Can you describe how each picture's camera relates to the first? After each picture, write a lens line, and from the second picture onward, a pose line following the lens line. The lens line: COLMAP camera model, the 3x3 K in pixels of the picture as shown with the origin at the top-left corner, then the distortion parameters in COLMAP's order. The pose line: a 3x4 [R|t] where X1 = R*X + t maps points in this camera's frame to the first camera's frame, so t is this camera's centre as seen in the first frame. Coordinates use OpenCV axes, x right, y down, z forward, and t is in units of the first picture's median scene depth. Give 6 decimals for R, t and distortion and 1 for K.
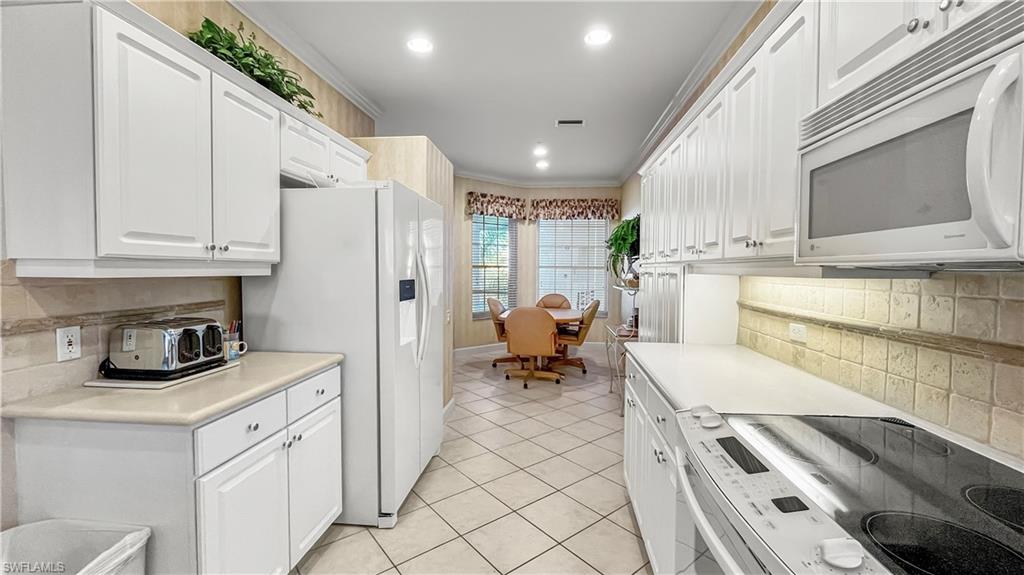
lens RADIAL K [[414.9, 0, 515.1], [0, 414.9, 288.0], [0, 0, 1]] dist [-0.003344, -0.000229]
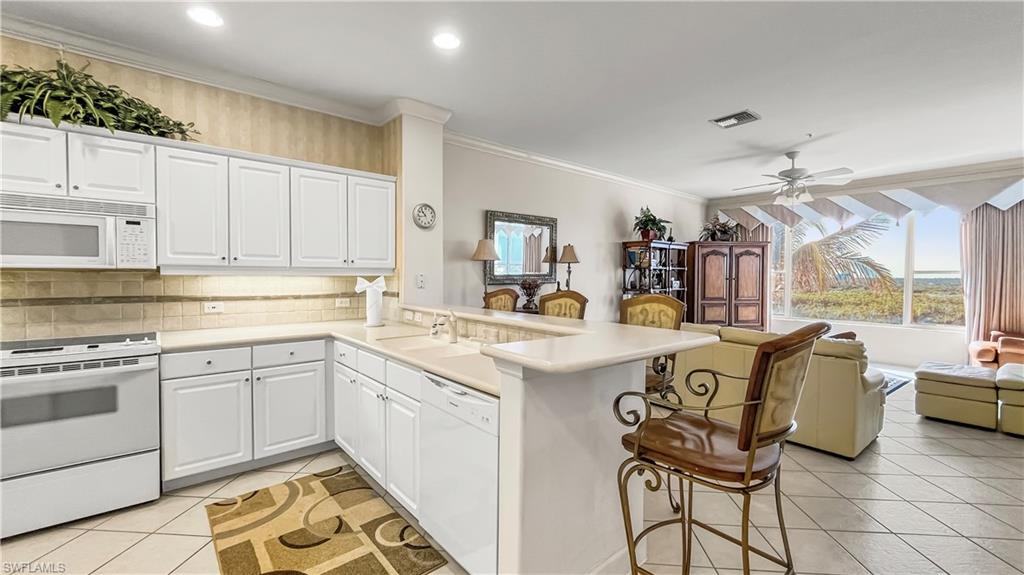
lens RADIAL K [[414.9, 0, 511.3], [0, 414.9, 286.4], [0, 0, 1]] dist [-0.003344, -0.000229]
pose [[-0.726421, -0.027462, 0.686701, -1.016833], [0.020991, 0.997848, 0.062111, -0.014007], [-0.686930, 0.059533, -0.724281, 0.289779]]
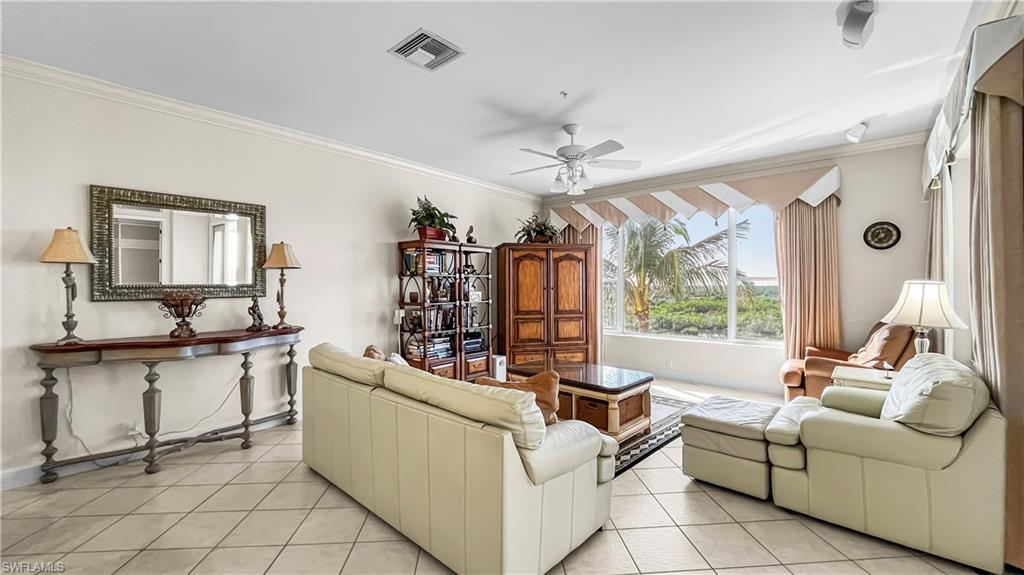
lens RADIAL K [[414.9, 0, 510.0], [0, 414.9, 284.7], [0, 0, 1]] dist [-0.003344, -0.000229]
pose [[-0.824746, -0.000431, 0.565504, -1.293899], [0.023592, 0.999103, 0.035169, 0.028541], [-0.565011, 0.042347, -0.823996, -0.641537]]
